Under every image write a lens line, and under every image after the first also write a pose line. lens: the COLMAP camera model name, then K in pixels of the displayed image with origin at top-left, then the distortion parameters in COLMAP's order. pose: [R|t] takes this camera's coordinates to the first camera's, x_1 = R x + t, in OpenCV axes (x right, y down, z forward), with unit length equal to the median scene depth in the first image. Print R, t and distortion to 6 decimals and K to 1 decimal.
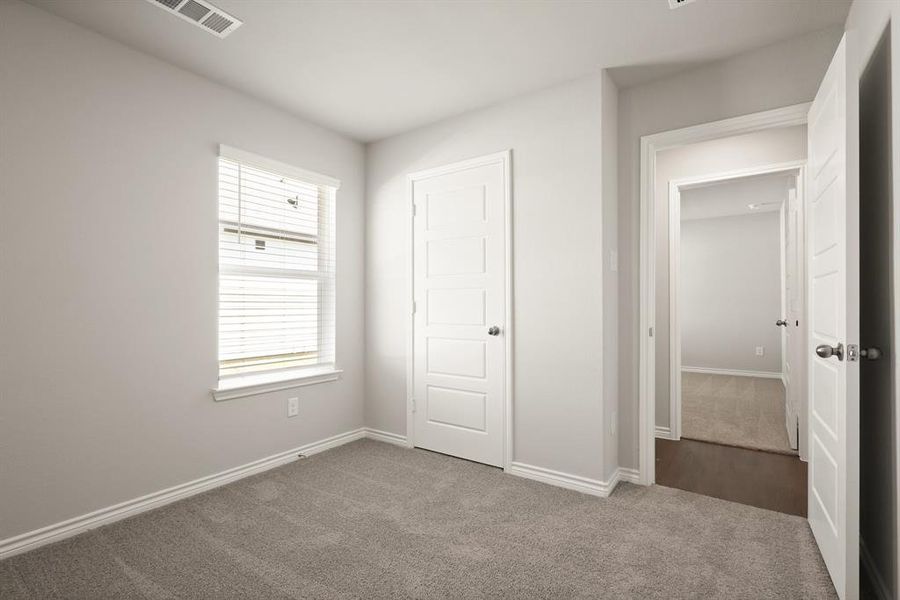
lens RADIAL K [[417.5, 0, 455.3], [0, 417.5, 302.9], [0, 0, 1]] dist [0.006050, 0.001139]
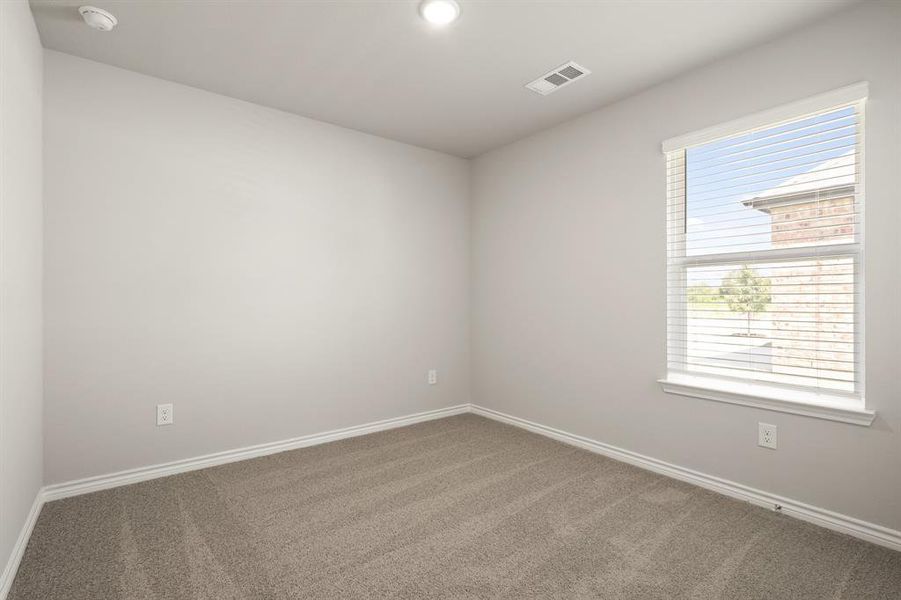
lens RADIAL K [[418.0, 0, 449.6], [0, 418.0, 298.8], [0, 0, 1]] dist [0.006050, 0.001139]
pose [[-0.285213, -0.000234, -0.958464, 0.455162], [0.008605, 0.999959, -0.002804, 0.002619], [0.958425, -0.009048, -0.285200, 0.628151]]
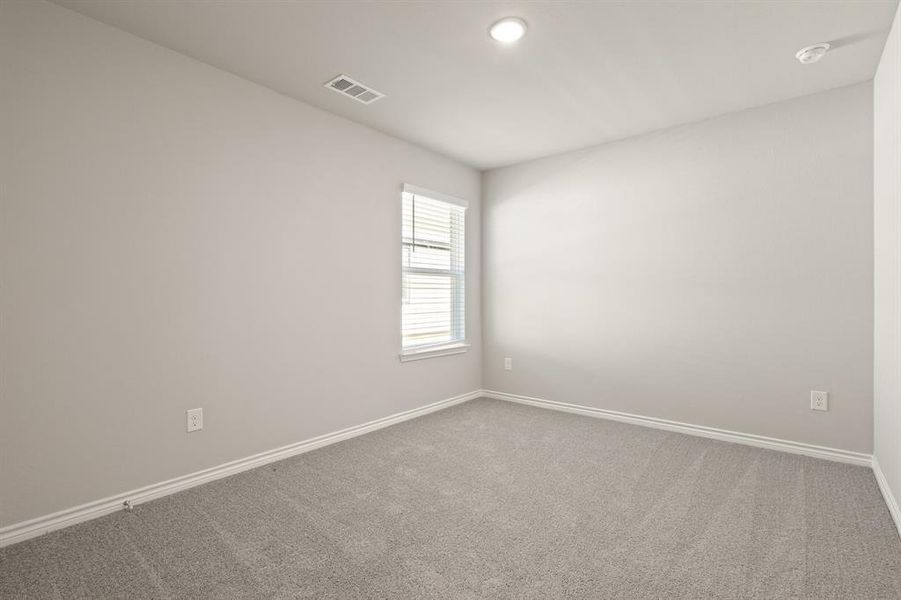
lens RADIAL K [[418.0, 0, 448.6], [0, 418.0, 300.5], [0, 0, 1]] dist [0.006050, 0.001139]
pose [[0.996938, 0.002838, -0.078146, -0.236150], [-0.001588, 0.999870, 0.016052, -0.000682], [0.078182, -0.015879, 0.996813, -0.334893]]
